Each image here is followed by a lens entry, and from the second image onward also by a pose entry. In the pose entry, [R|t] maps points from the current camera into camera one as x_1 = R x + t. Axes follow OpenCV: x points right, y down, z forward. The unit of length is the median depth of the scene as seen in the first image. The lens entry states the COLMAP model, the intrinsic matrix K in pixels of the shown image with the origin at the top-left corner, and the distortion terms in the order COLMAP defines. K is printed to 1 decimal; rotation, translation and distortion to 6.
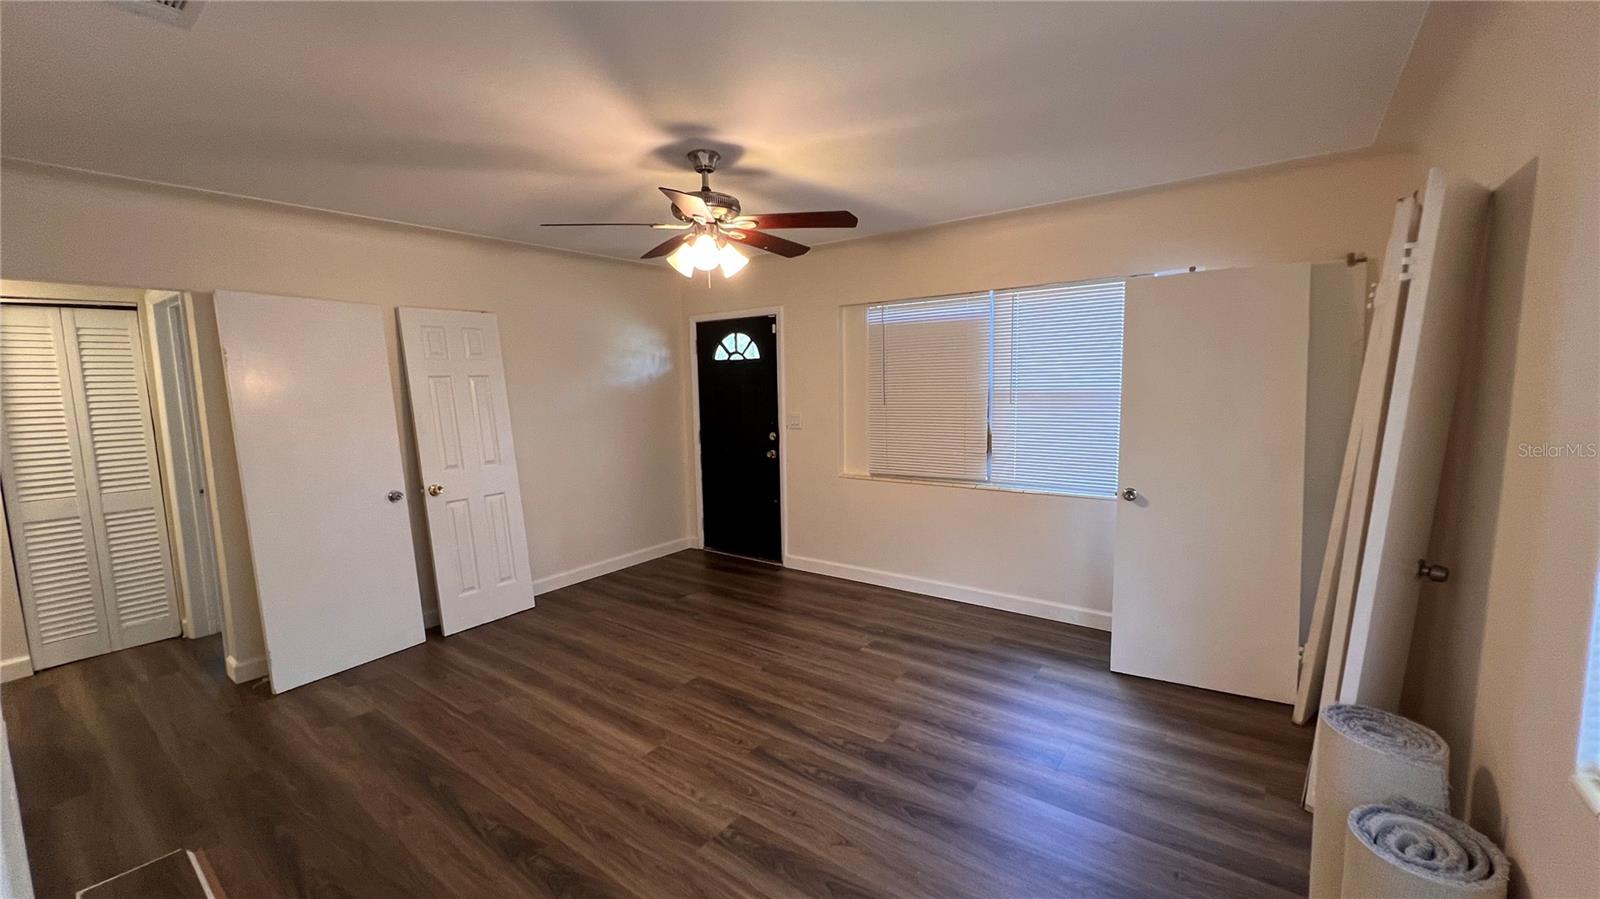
lens RADIAL K [[649.5, 0, 798.4], [0, 649.5, 446.7], [0, 0, 1]] dist [-0.000878, -0.000254]
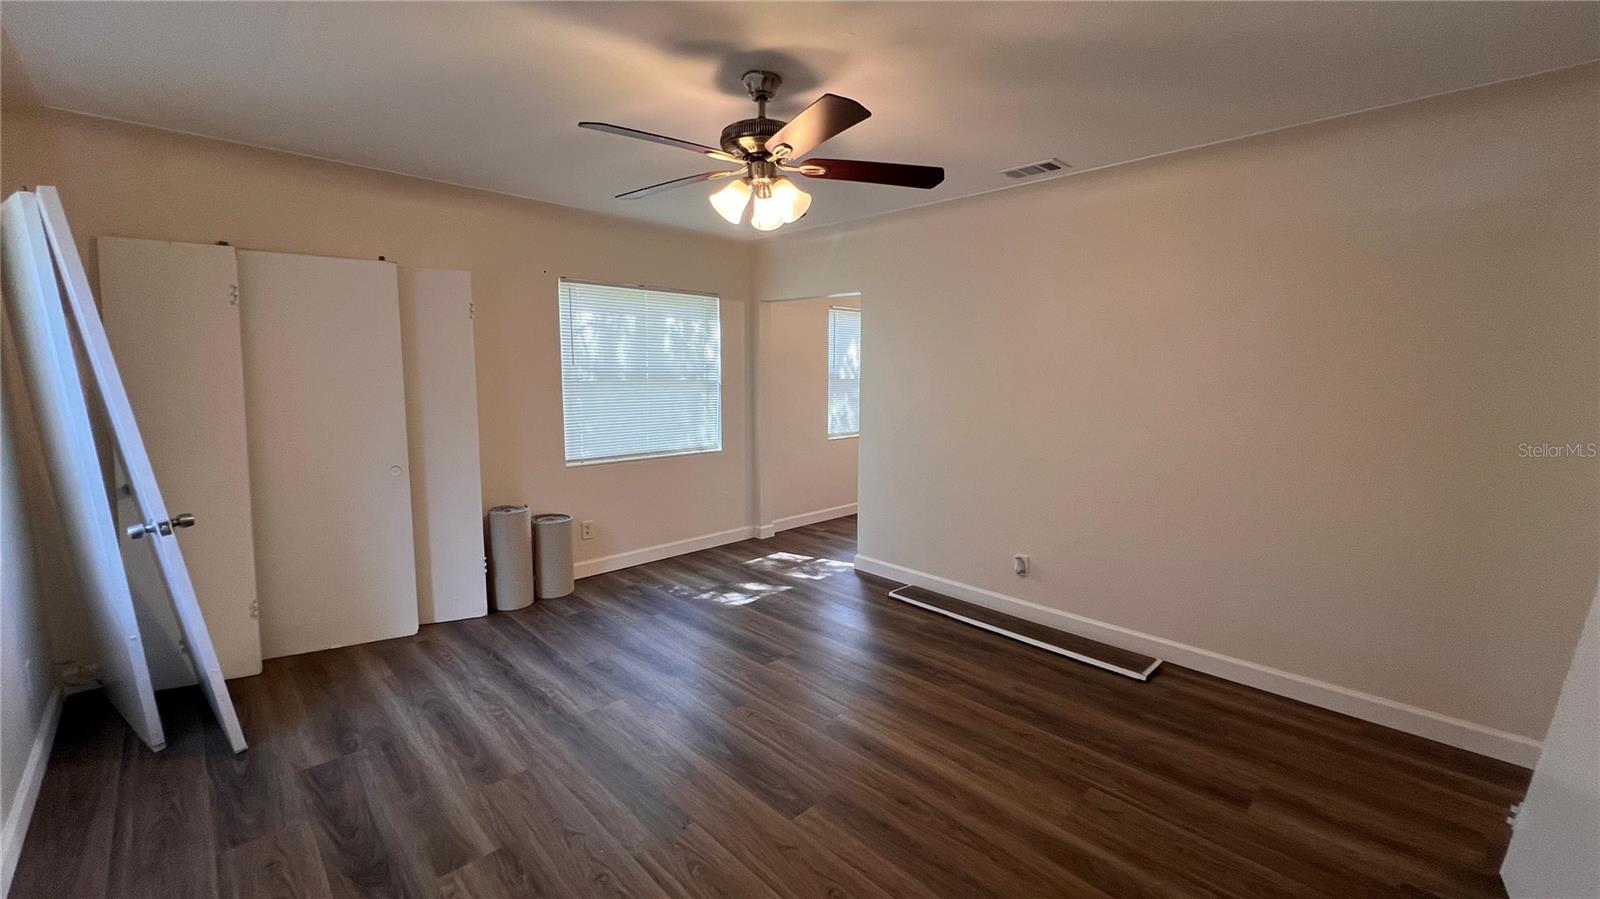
lens RADIAL K [[649.5, 0, 799.4], [0, 649.5, 447.8], [0, 0, 1]] dist [-0.000878, -0.000254]
pose [[-0.988698, -0.001633, 0.149911, -0.305262], [0.031211, 0.975790, 0.216472, -0.161284], [-0.146636, 0.218705, -0.964710, 1.819812]]
